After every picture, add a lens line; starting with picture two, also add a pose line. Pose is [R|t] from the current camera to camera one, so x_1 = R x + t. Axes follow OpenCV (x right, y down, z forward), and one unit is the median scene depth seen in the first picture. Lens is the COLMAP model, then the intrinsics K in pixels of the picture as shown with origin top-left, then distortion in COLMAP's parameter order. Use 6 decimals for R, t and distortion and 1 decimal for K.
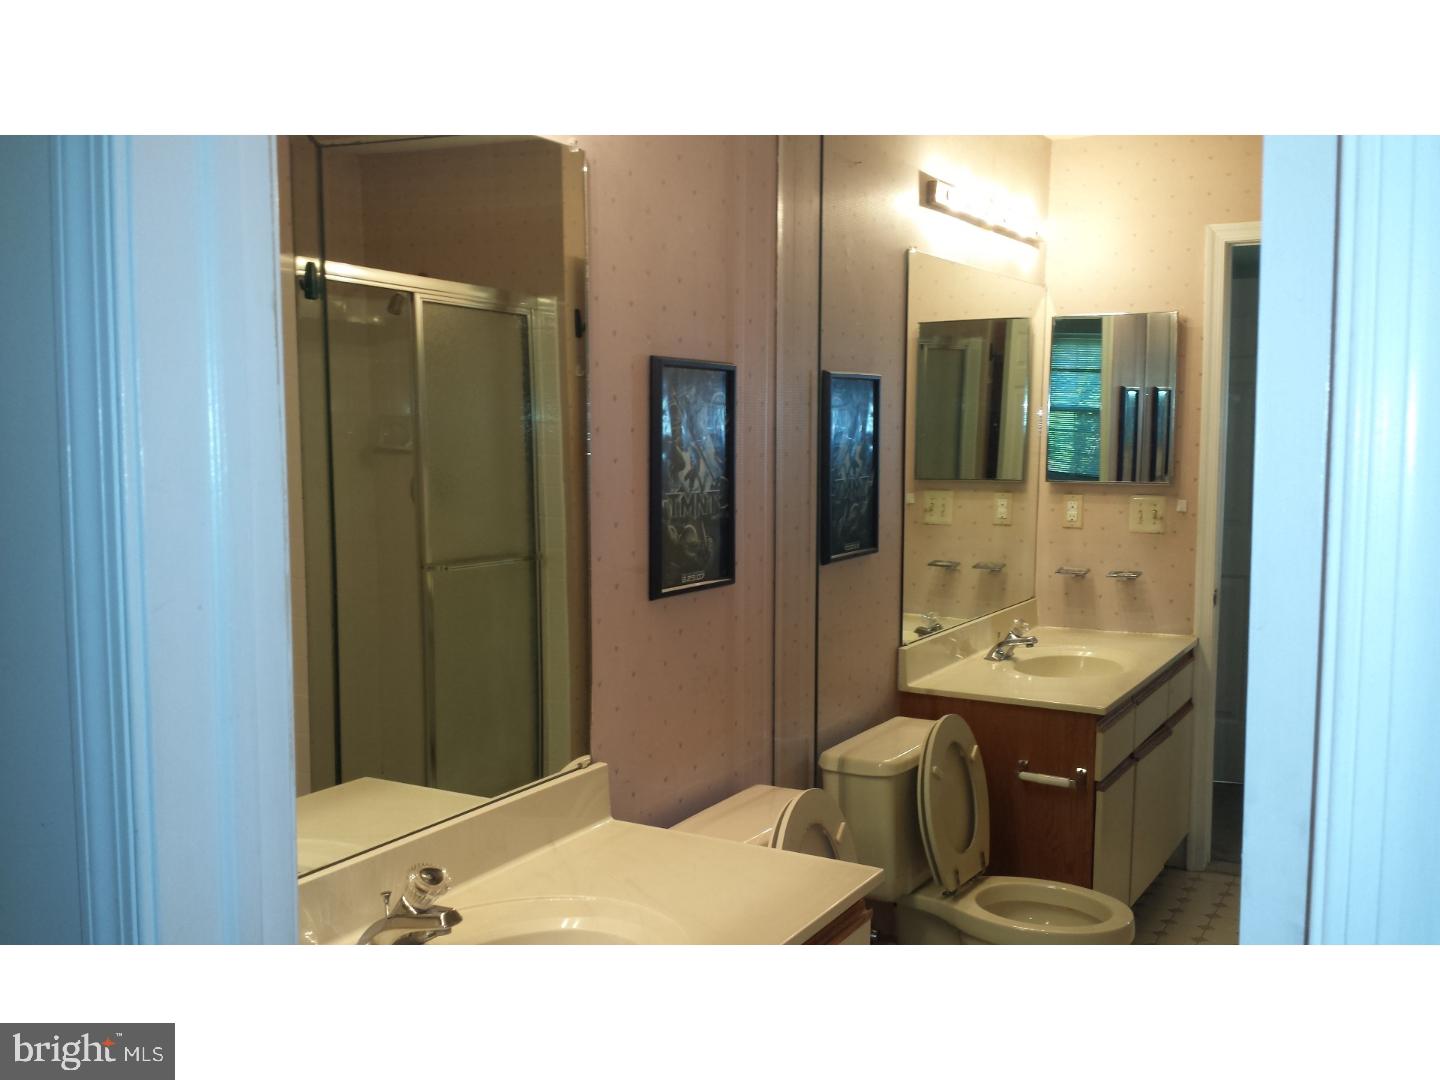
lens RADIAL K [[1360.5, 0, 708.5], [0, 1360.5, 579.6], [0, 0, 1]] dist [0.128771, -0.310966]
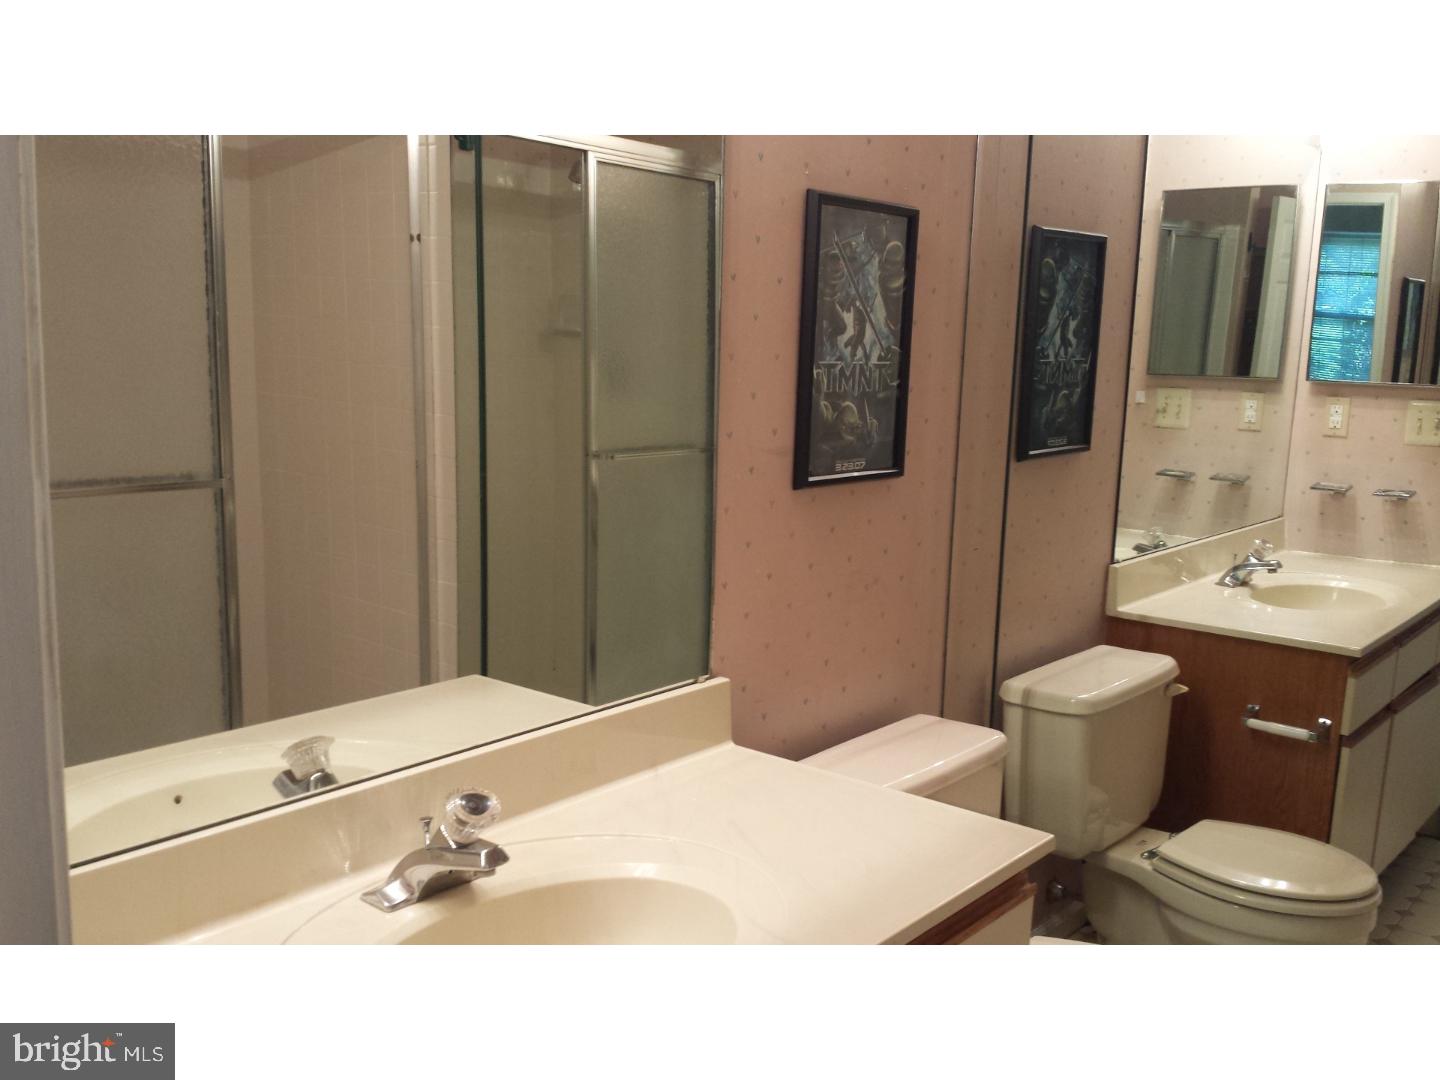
lens RADIAL K [[1360.5, 0, 708.5], [0, 1360.5, 579.6], [0, 0, 1]] dist [0.128771, -0.310966]
pose [[0.985935, 0.052147, -0.158784, 0.030237], [-0.041649, 0.996765, 0.068743, 0.010857], [0.161855, -0.061163, 0.984917, 0.117930]]
